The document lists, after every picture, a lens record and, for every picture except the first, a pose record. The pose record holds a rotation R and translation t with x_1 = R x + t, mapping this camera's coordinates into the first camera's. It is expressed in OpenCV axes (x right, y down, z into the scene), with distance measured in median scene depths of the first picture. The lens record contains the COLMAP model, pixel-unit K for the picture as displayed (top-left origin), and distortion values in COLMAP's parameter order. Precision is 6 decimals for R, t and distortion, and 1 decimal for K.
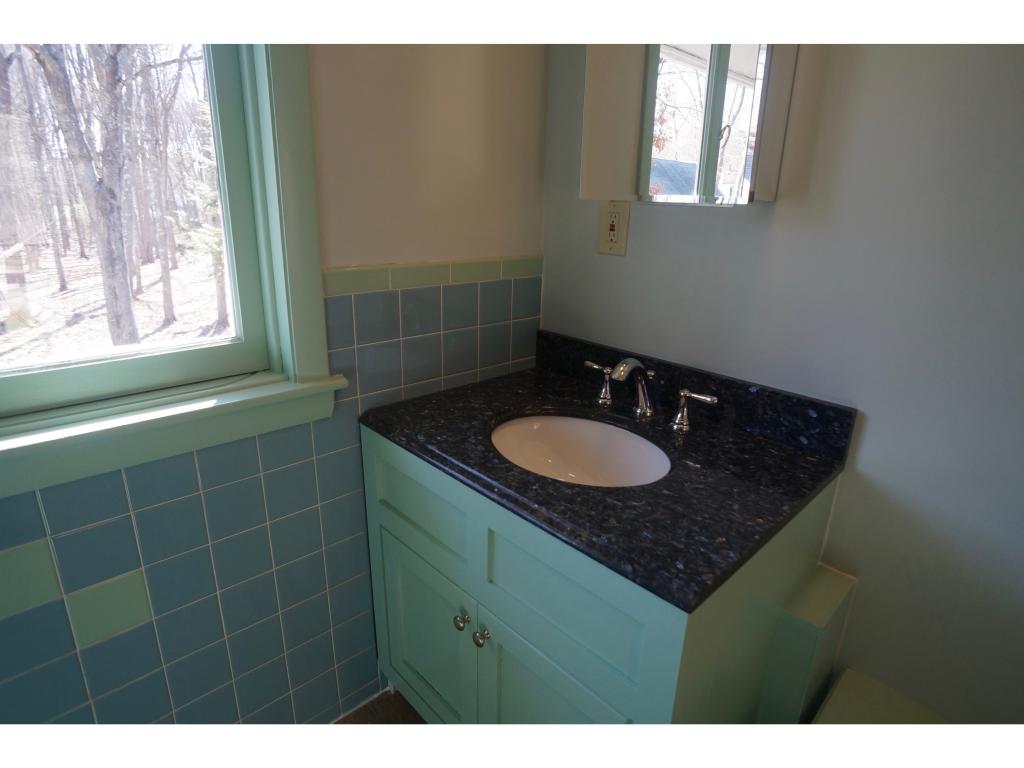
lens RADIAL K [[546.7, 0, 512.4], [0, 546.7, 377.3], [0, 0, 1]] dist [-0.063908, 0.044199]
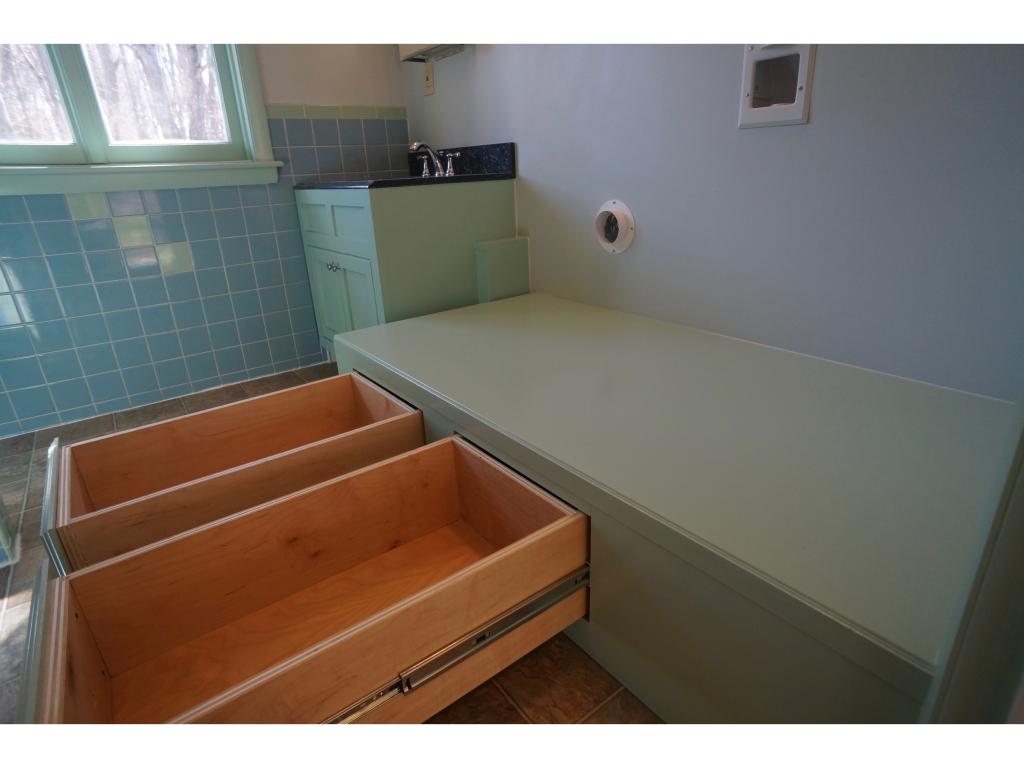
lens RADIAL K [[546.7, 0, 512.4], [0, 546.7, 377.3], [0, 0, 1]] dist [-0.063908, 0.044199]
pose [[0.990213, -0.022281, -0.137776, 0.085860], [0.030157, 0.998011, 0.055350, 0.077554], [0.136269, -0.058963, 0.988916, -0.096769]]
